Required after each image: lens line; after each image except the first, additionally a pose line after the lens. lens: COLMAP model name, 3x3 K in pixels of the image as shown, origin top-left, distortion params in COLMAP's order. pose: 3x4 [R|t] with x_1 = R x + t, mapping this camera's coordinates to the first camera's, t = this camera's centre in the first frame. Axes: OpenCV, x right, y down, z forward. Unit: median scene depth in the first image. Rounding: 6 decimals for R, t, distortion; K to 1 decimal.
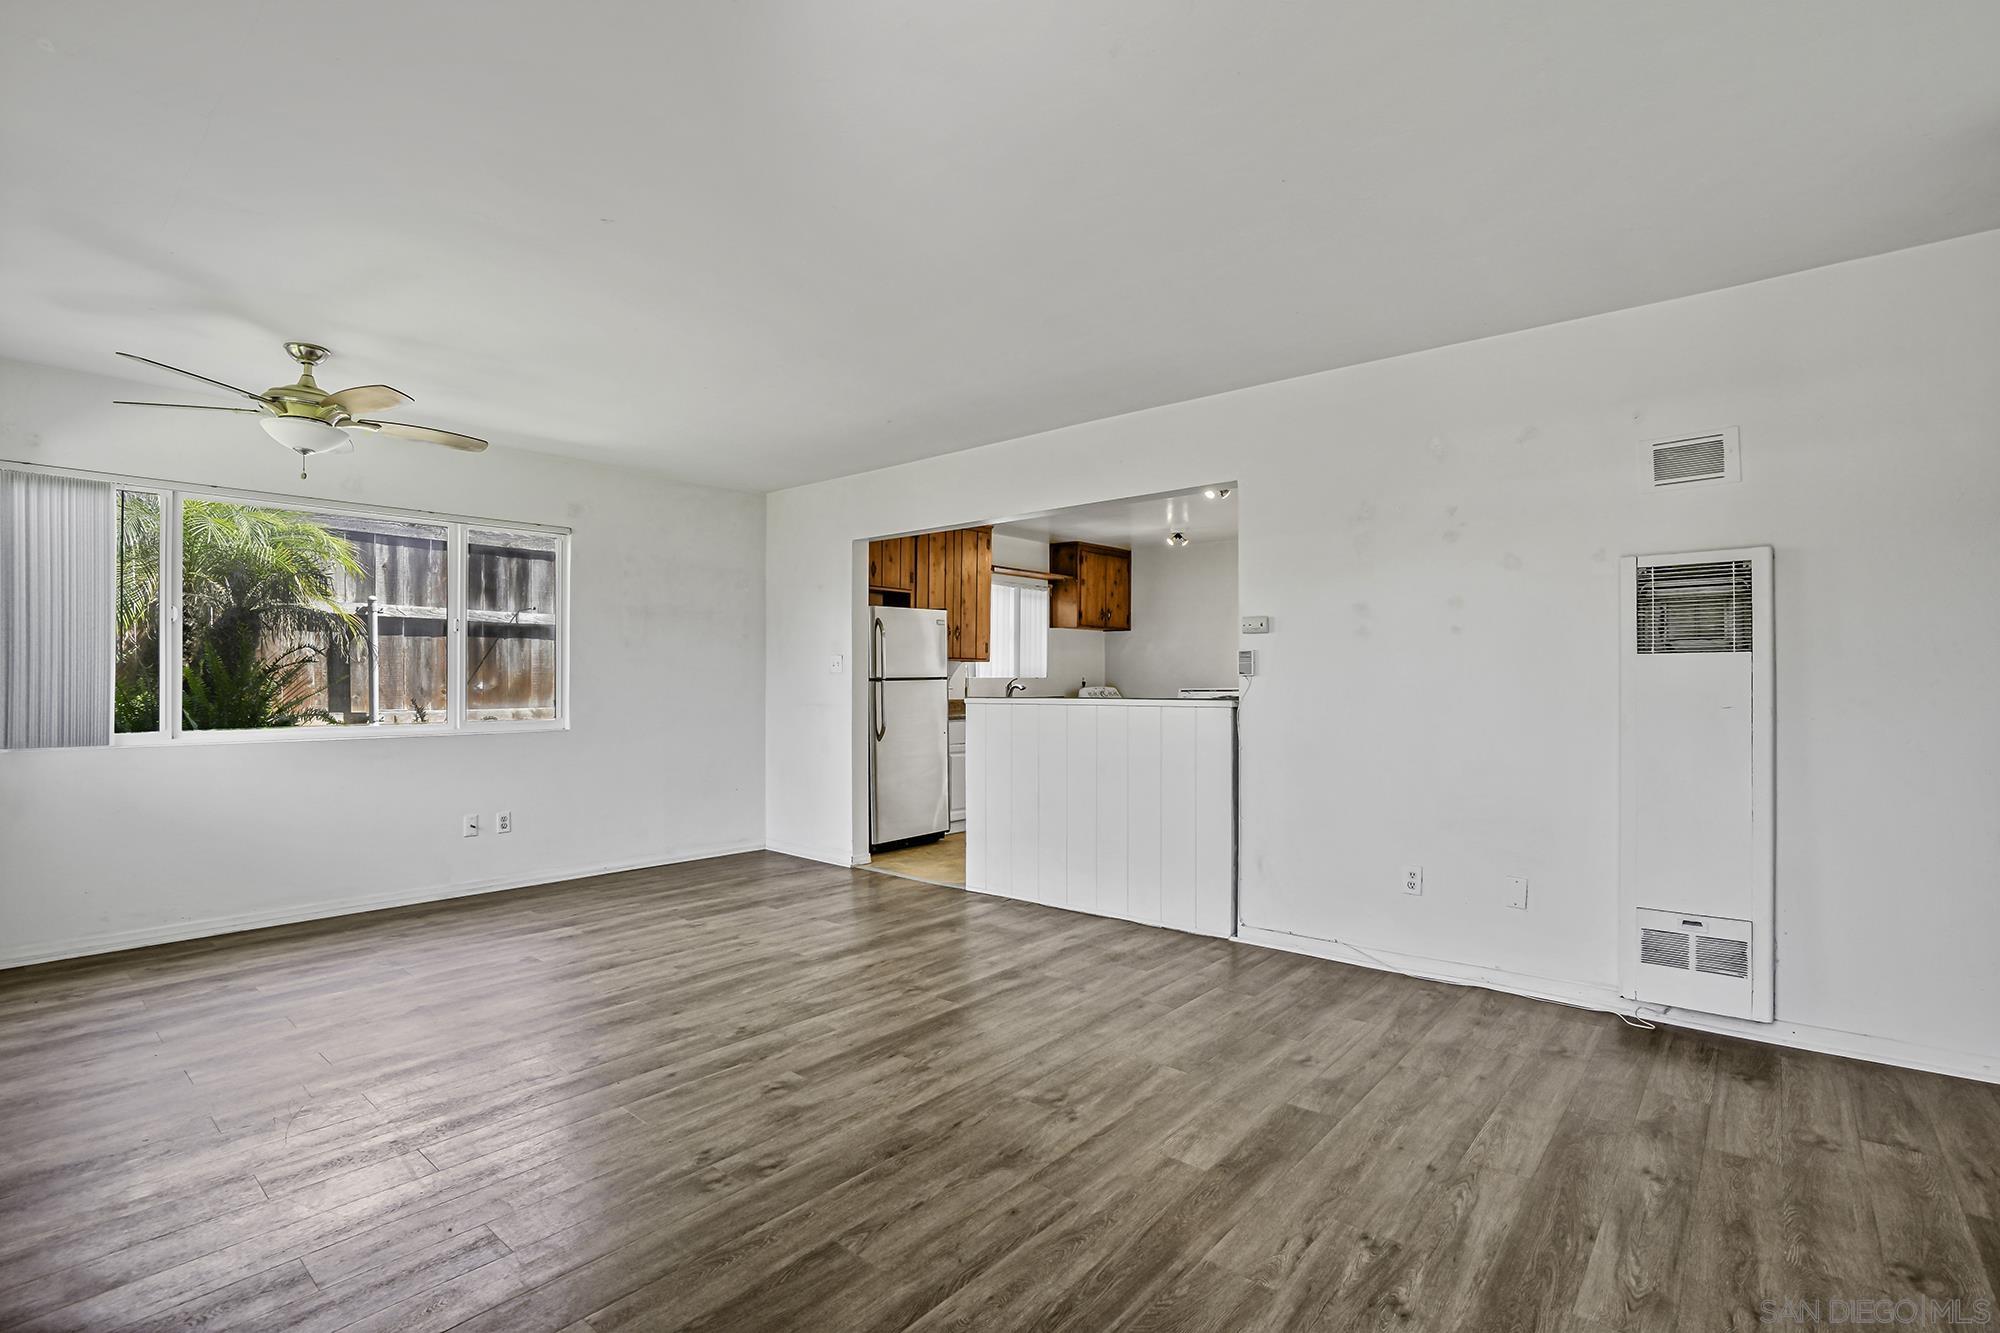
lens RADIAL K [[934.2, 0, 983.7], [0, 934.2, 679.5], [0, 0, 1]] dist [-0.048565, 0.014829]
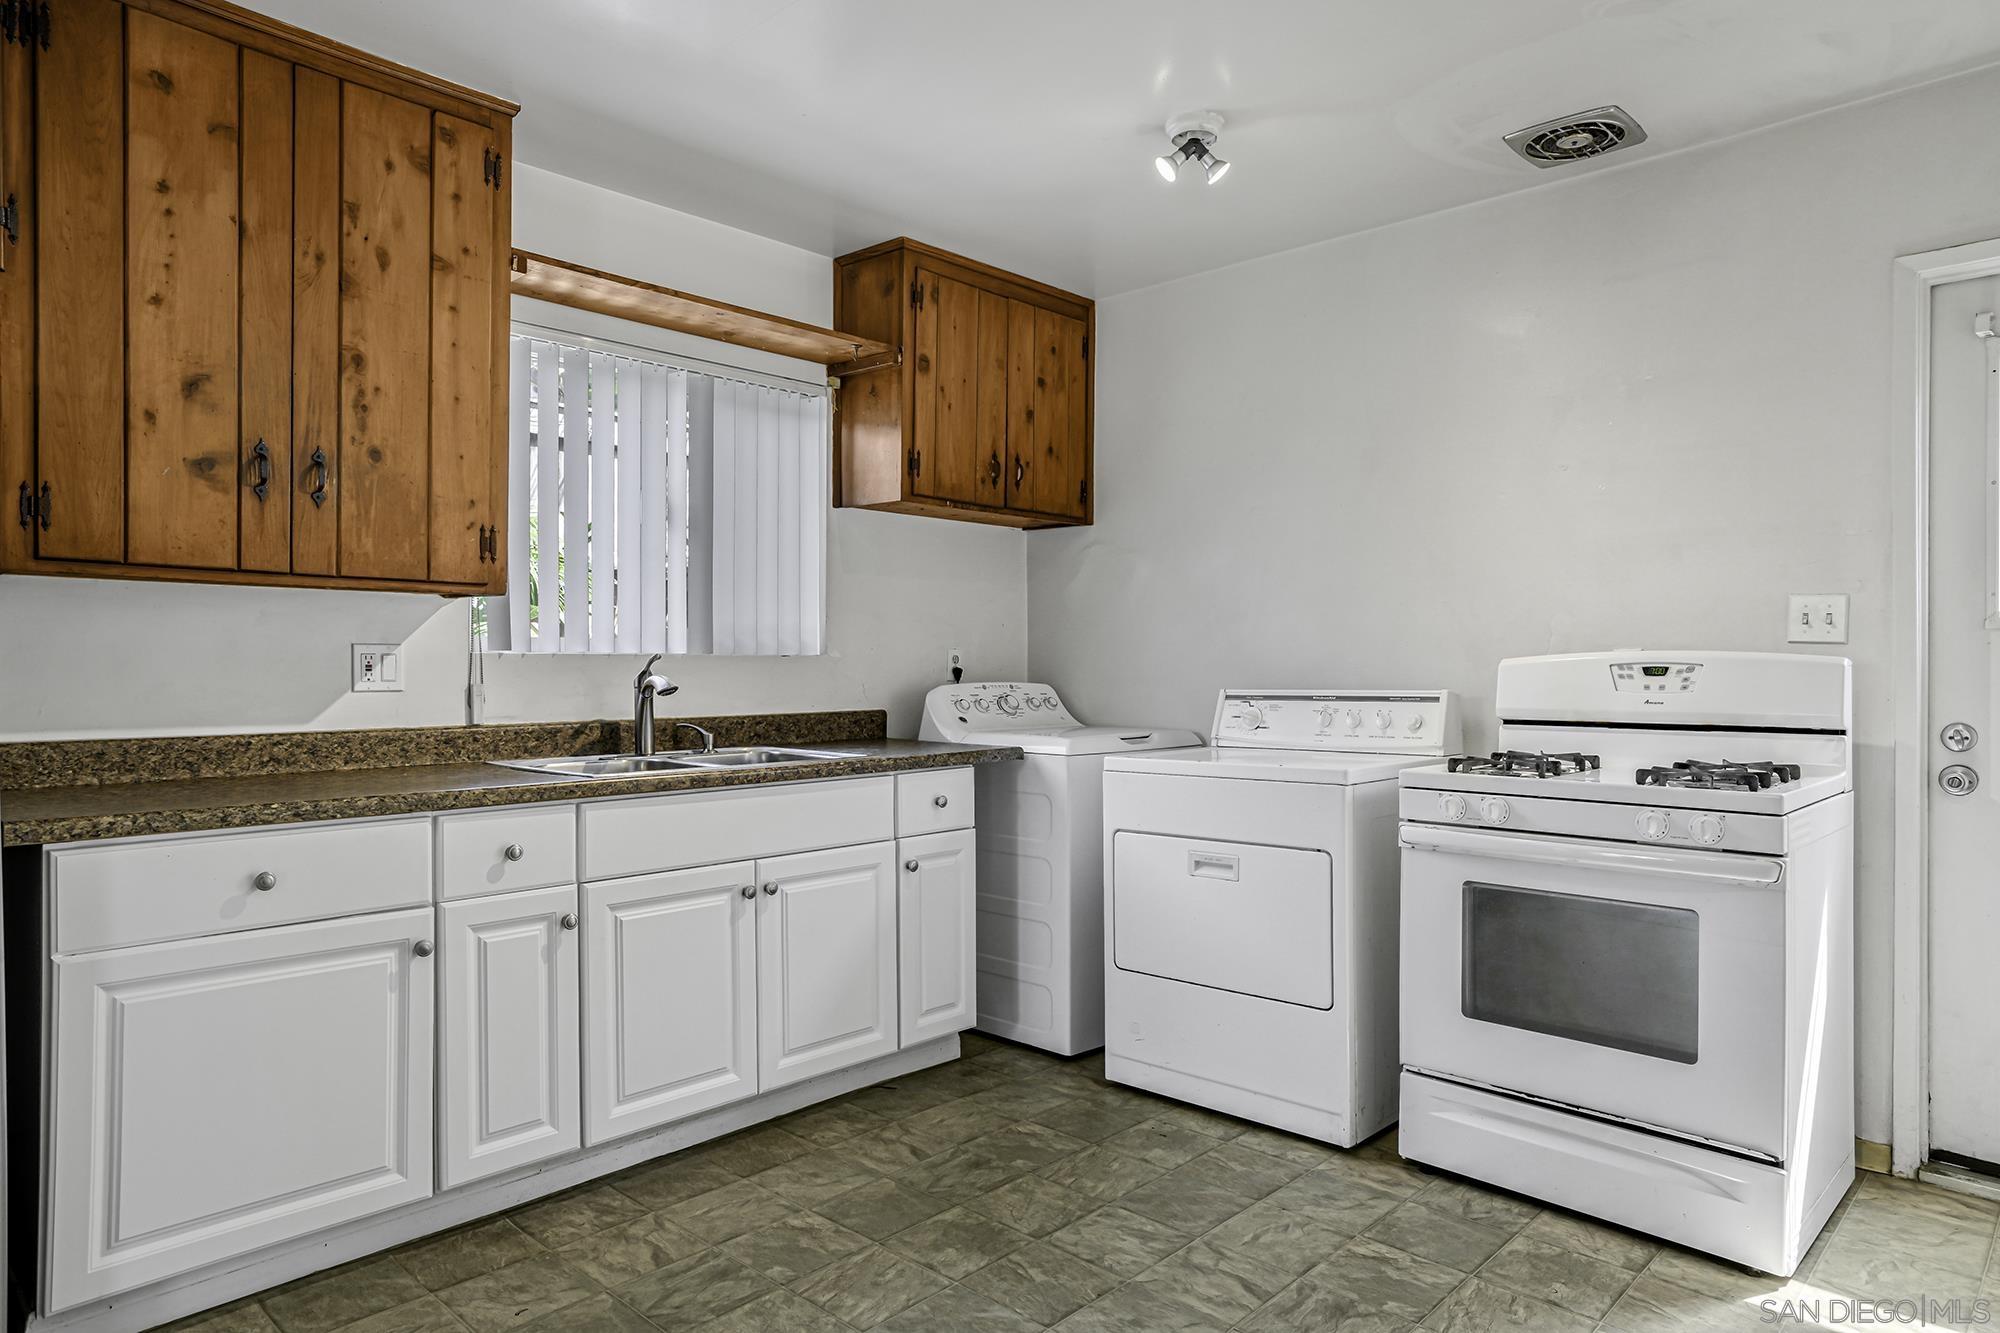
lens RADIAL K [[1218.1, 0, 974.2], [0, 1218.1, 690.9], [0, 0, 1]] dist [-0.009272, 0.017938]
pose [[0.998466, 0.003857, -0.055240, 0.149061], [-0.002788, 0.999808, 0.019409, 0.002496], [0.055304, -0.019225, 0.998284, 0.571687]]
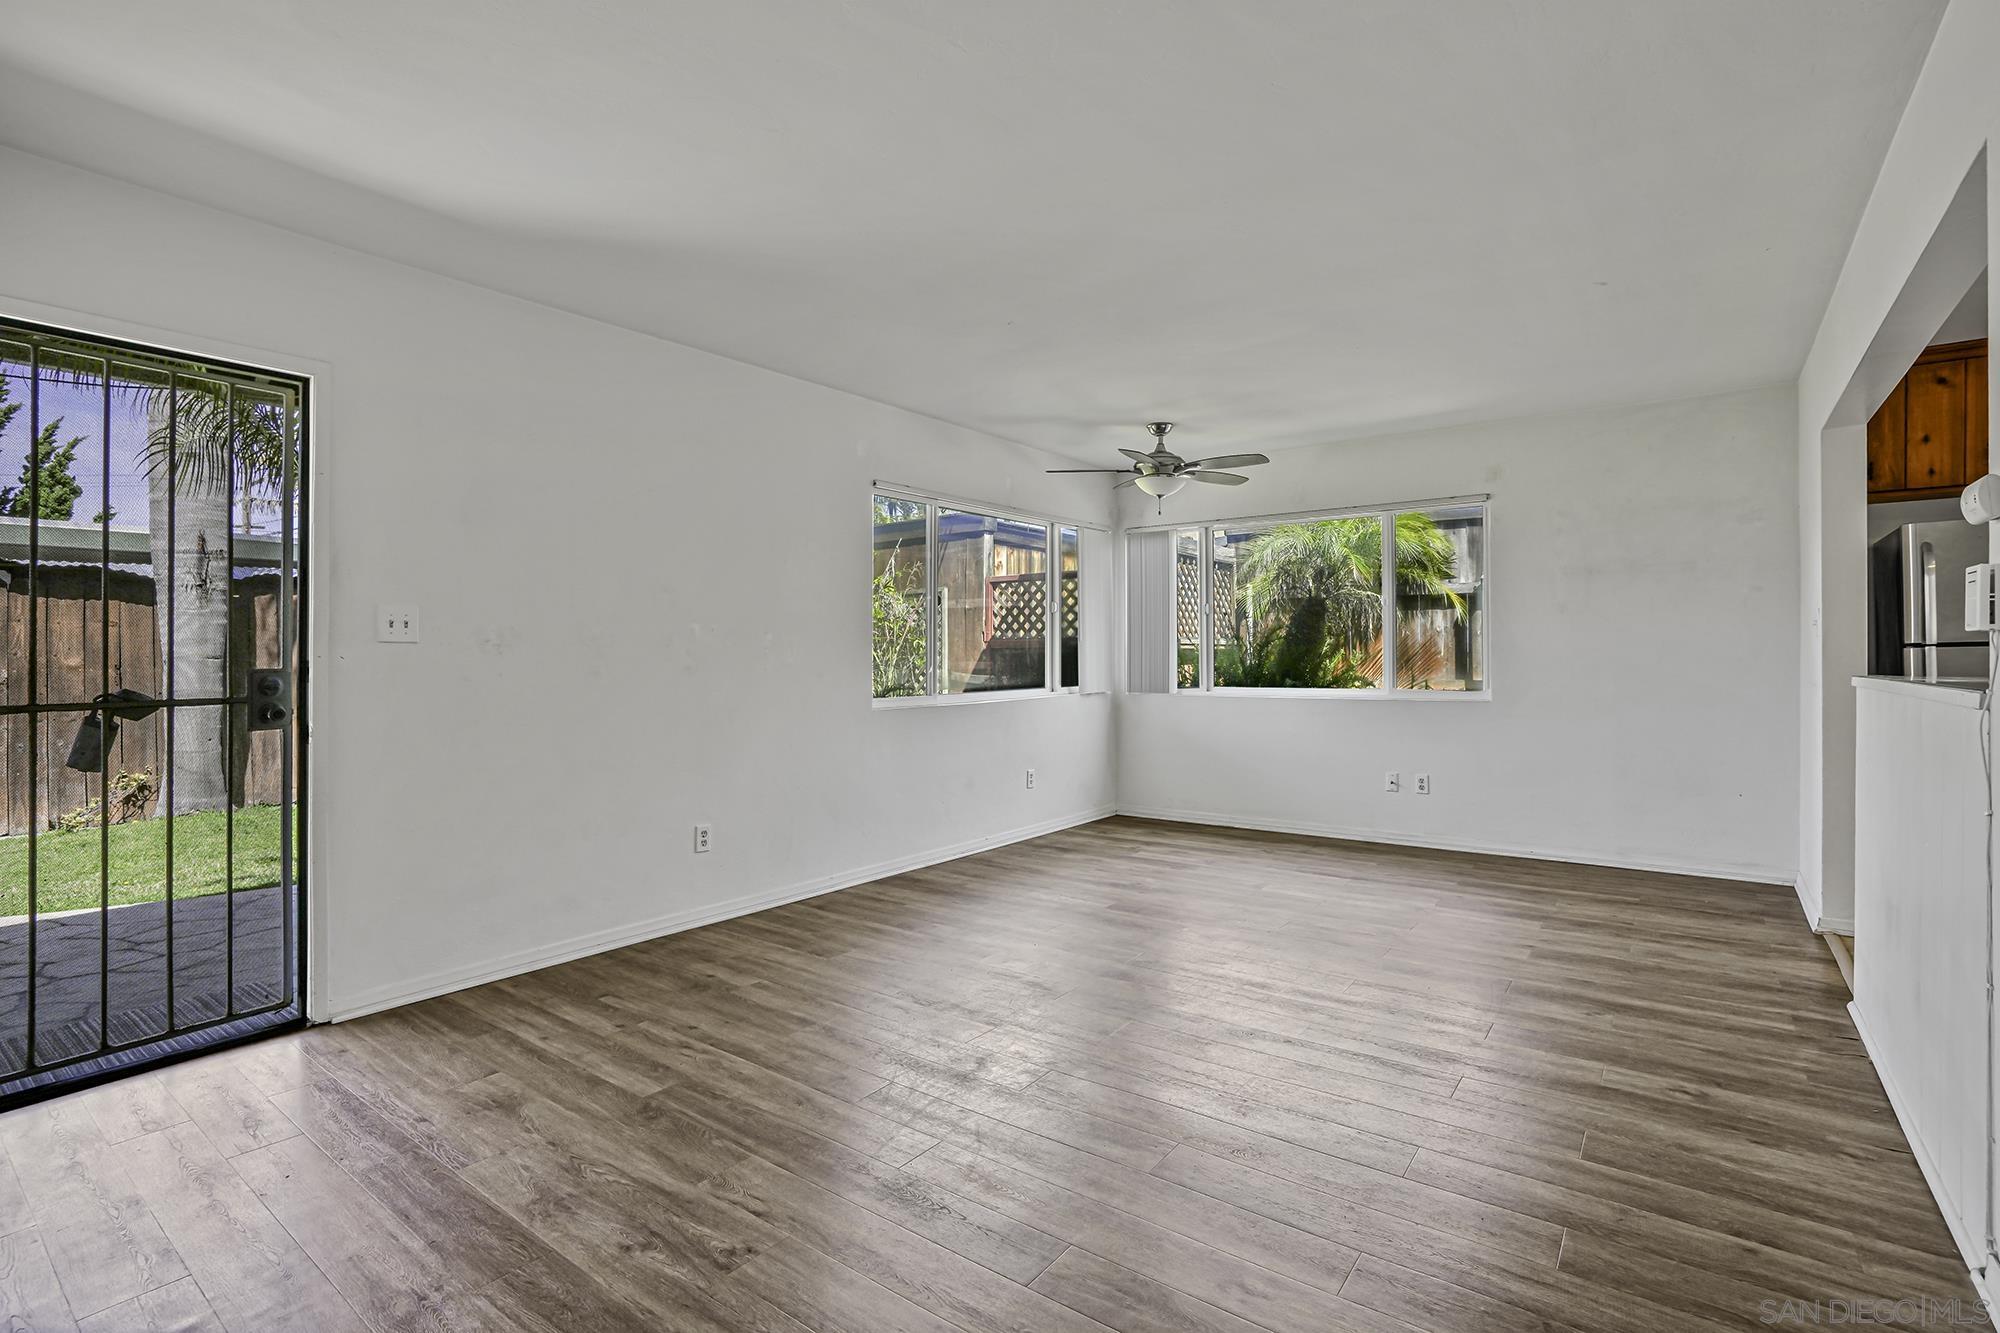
lens RADIAL K [[934.2, 0, 1015.6], [0, 934.2, 659.1], [0, 0, 1]] dist [-0.048565, 0.014829]
pose [[0.078414, 0.000794, -0.996921, 0.296836], [0.005136, 0.999986, 0.001201, 0.003908], [0.996908, -0.005215, 0.078408, 0.262434]]
